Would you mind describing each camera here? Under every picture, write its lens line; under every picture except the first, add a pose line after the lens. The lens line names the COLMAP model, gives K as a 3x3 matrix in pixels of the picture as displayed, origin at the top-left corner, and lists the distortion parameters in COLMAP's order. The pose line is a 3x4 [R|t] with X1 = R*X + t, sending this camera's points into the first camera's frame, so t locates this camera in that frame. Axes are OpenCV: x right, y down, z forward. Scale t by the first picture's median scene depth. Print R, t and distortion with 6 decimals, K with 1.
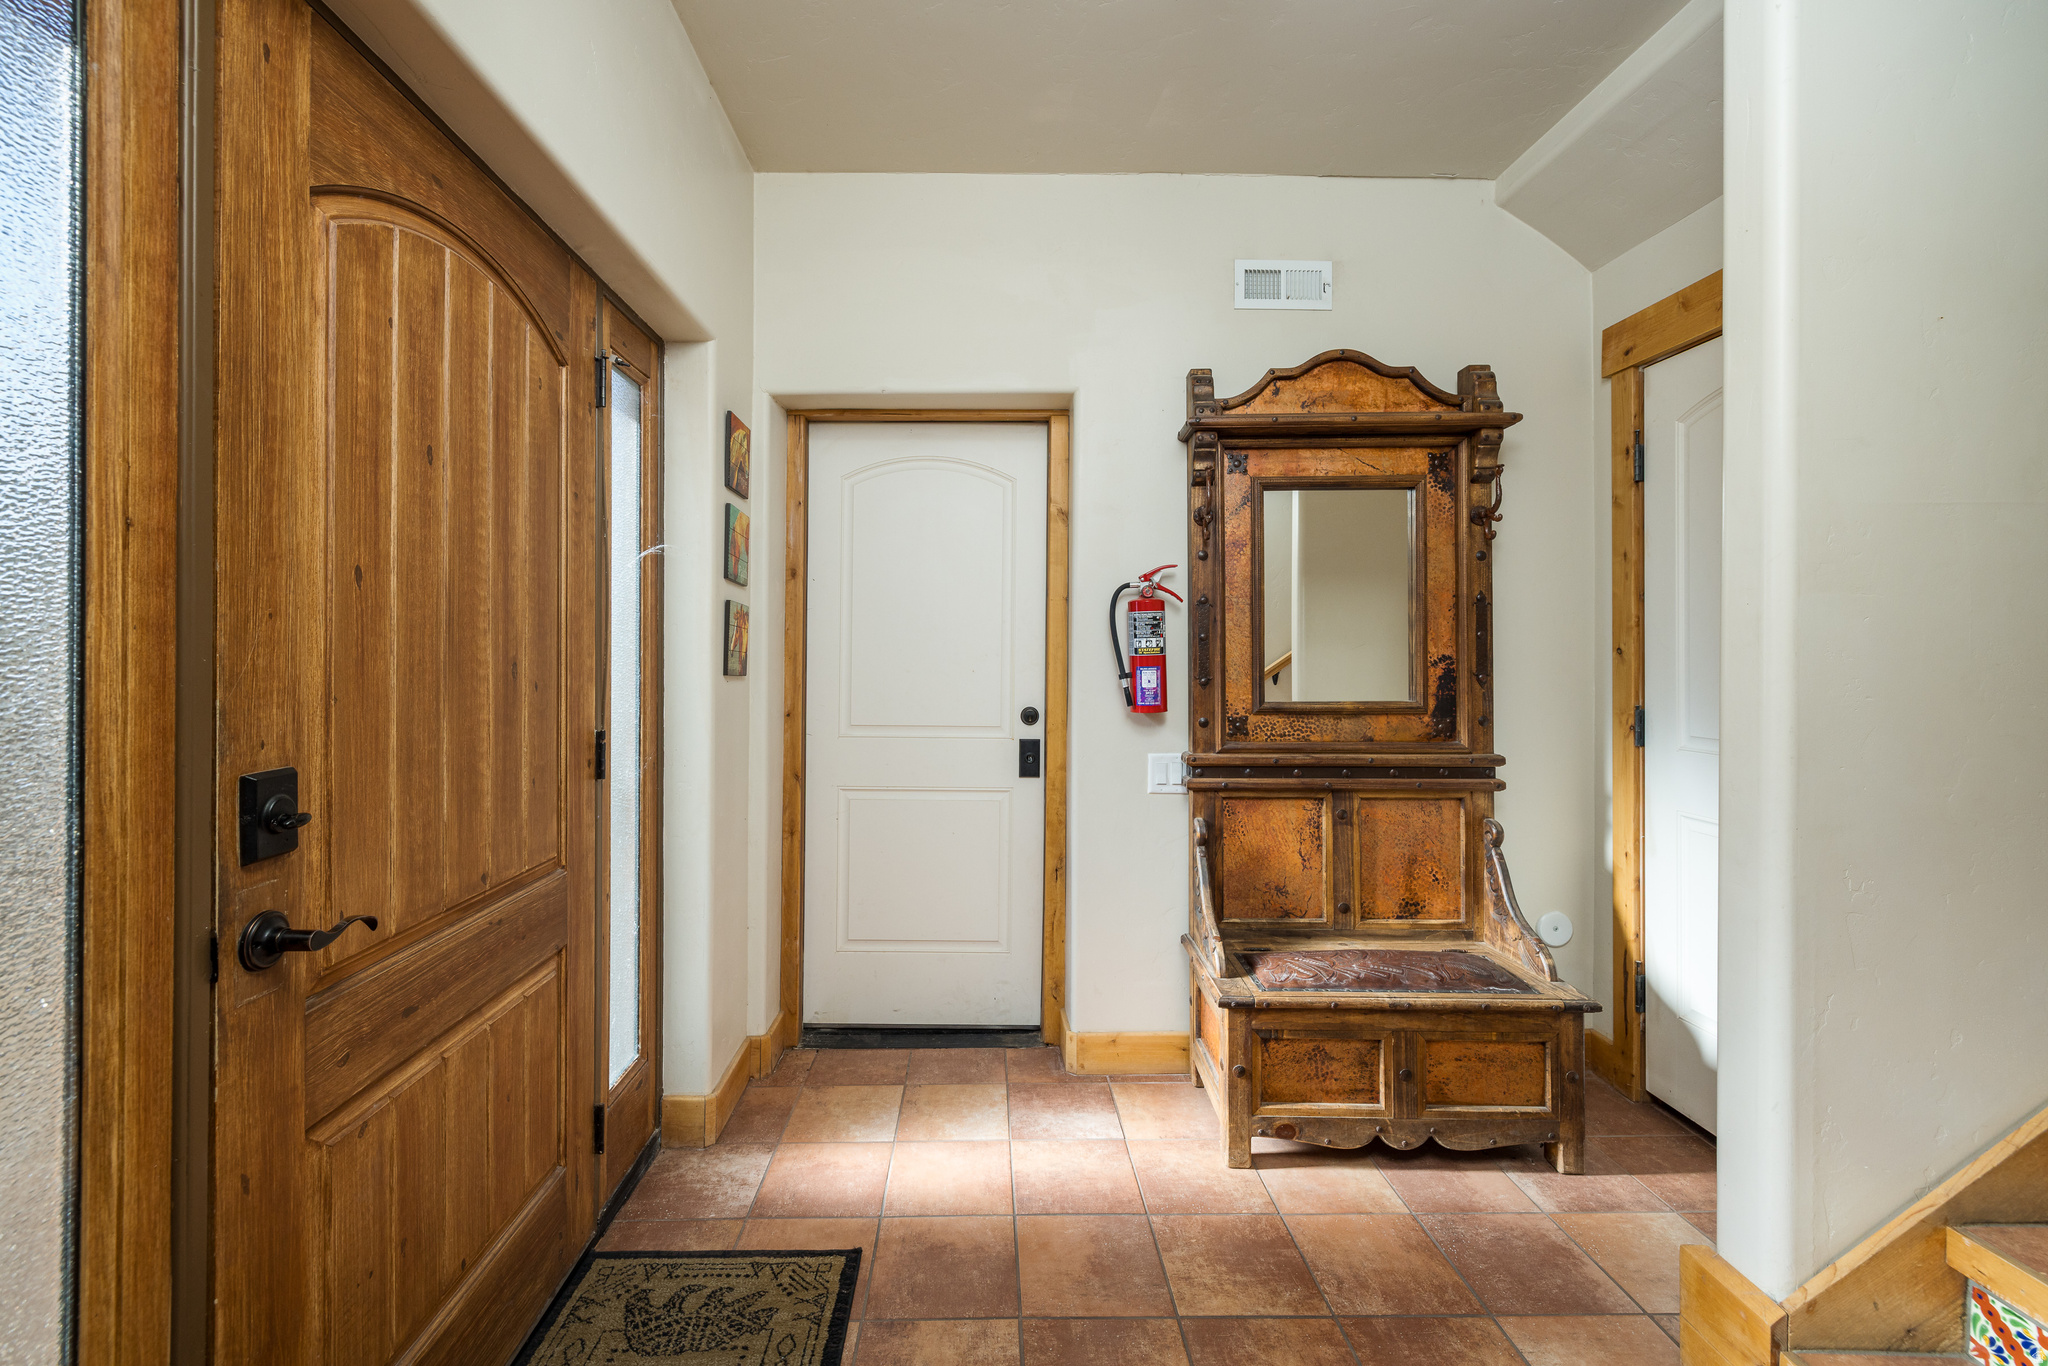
lens RADIAL K [[926.5, 0, 1019.9], [0, 926.5, 671.3], [0, 0, 1]] dist [-0.001718, 0.000833]
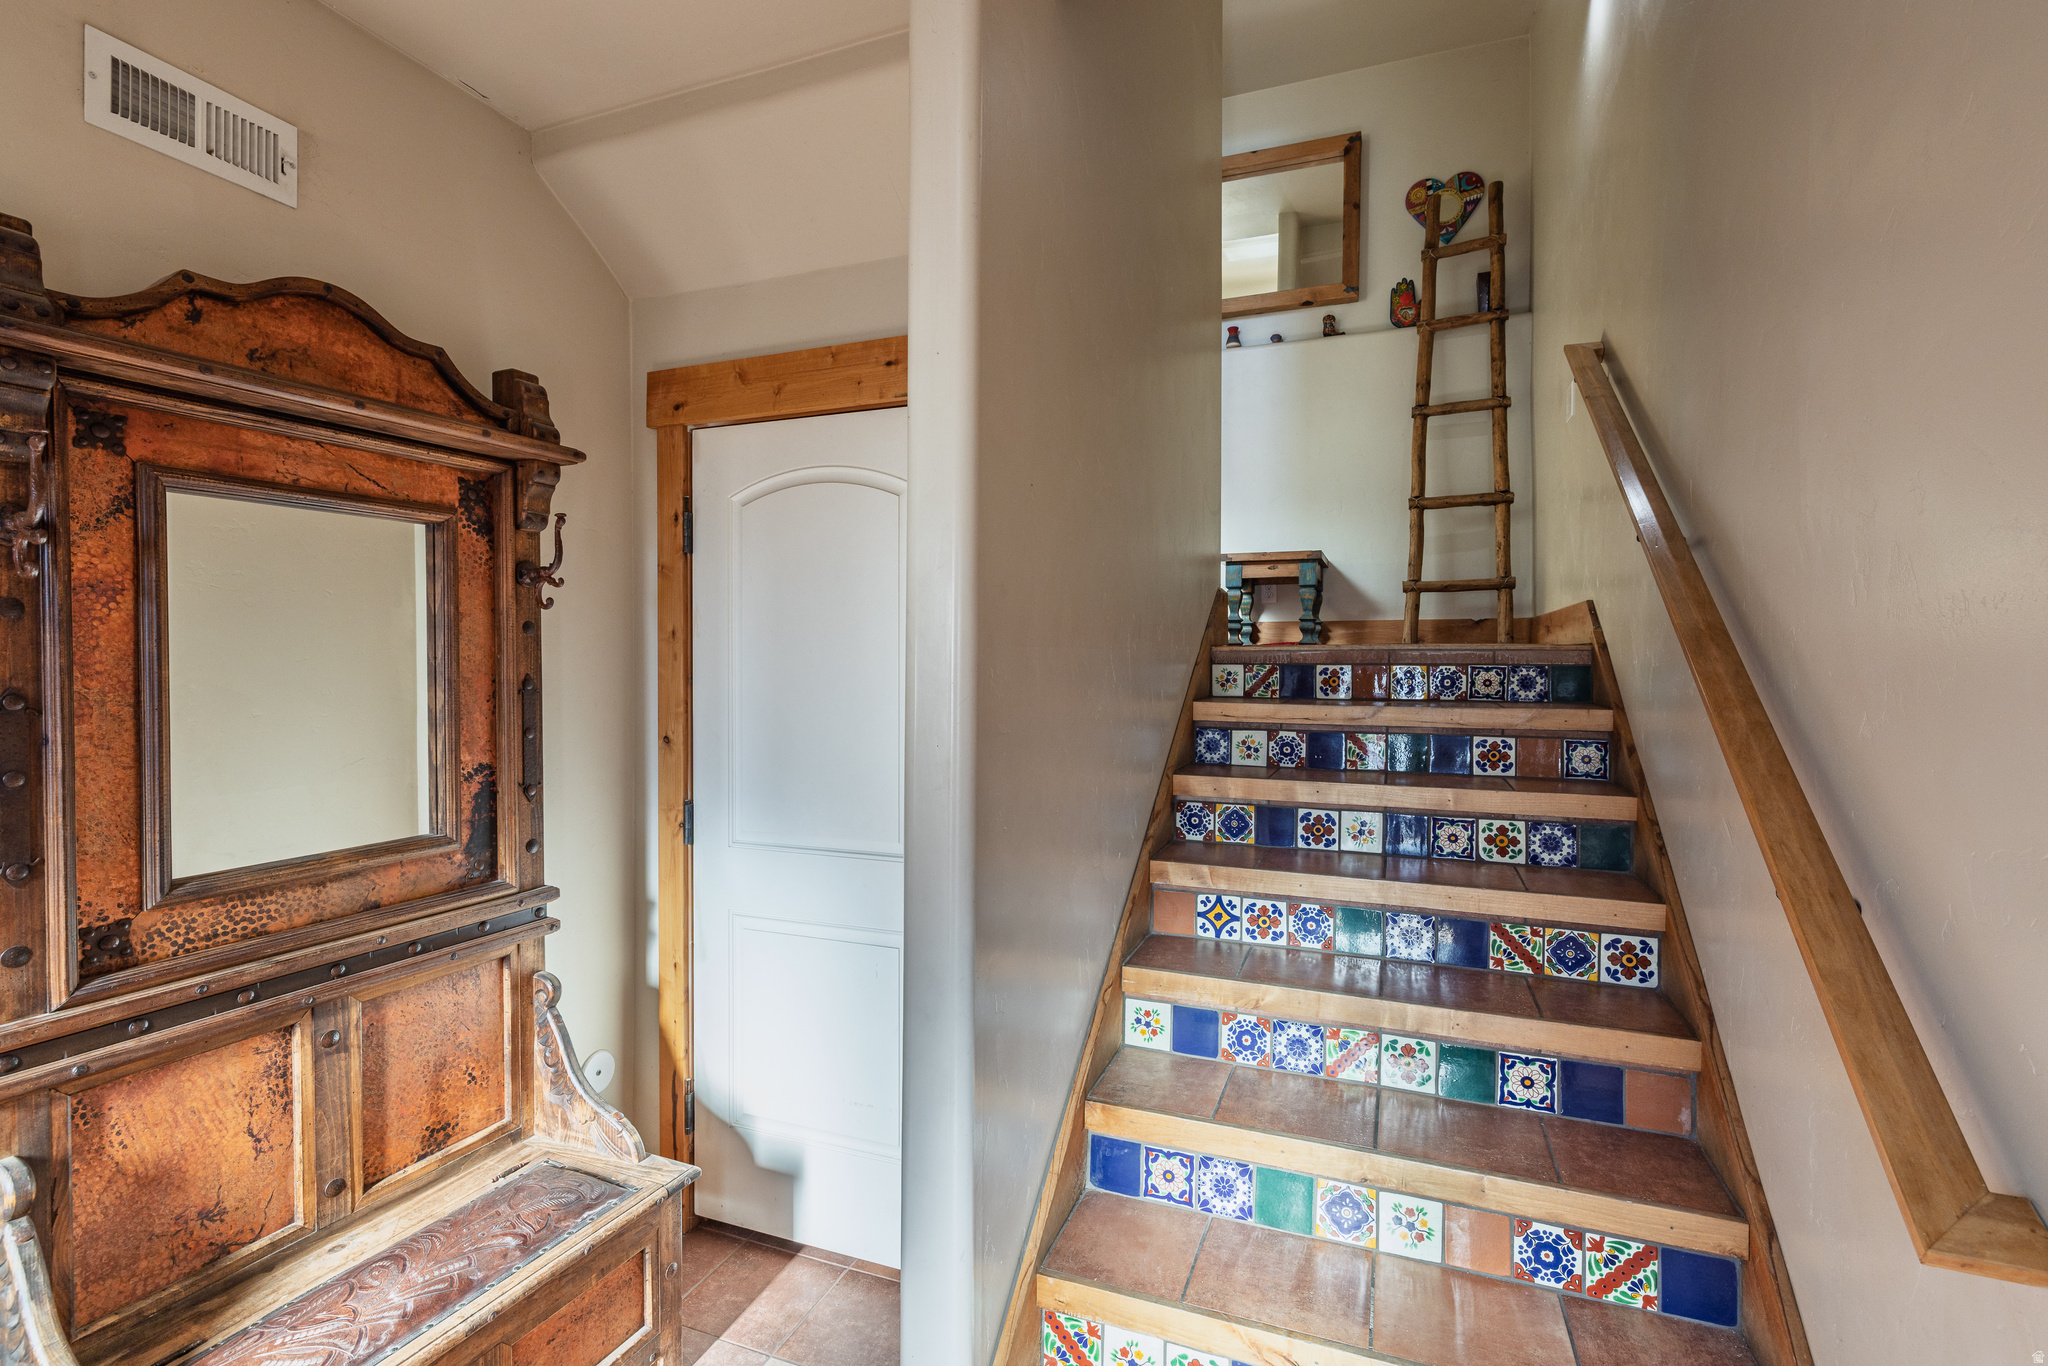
lens RADIAL K [[926.5, 0, 1032.1], [0, 926.5, 675.1], [0, 0, 1]] dist [-0.001718, 0.000833]
pose [[0.397982, -0.011447, 0.917322, -0.029741], [0.001353, 0.999928, 0.011891, -0.094935], [-0.917392, -0.003491, 0.397969, 0.326416]]
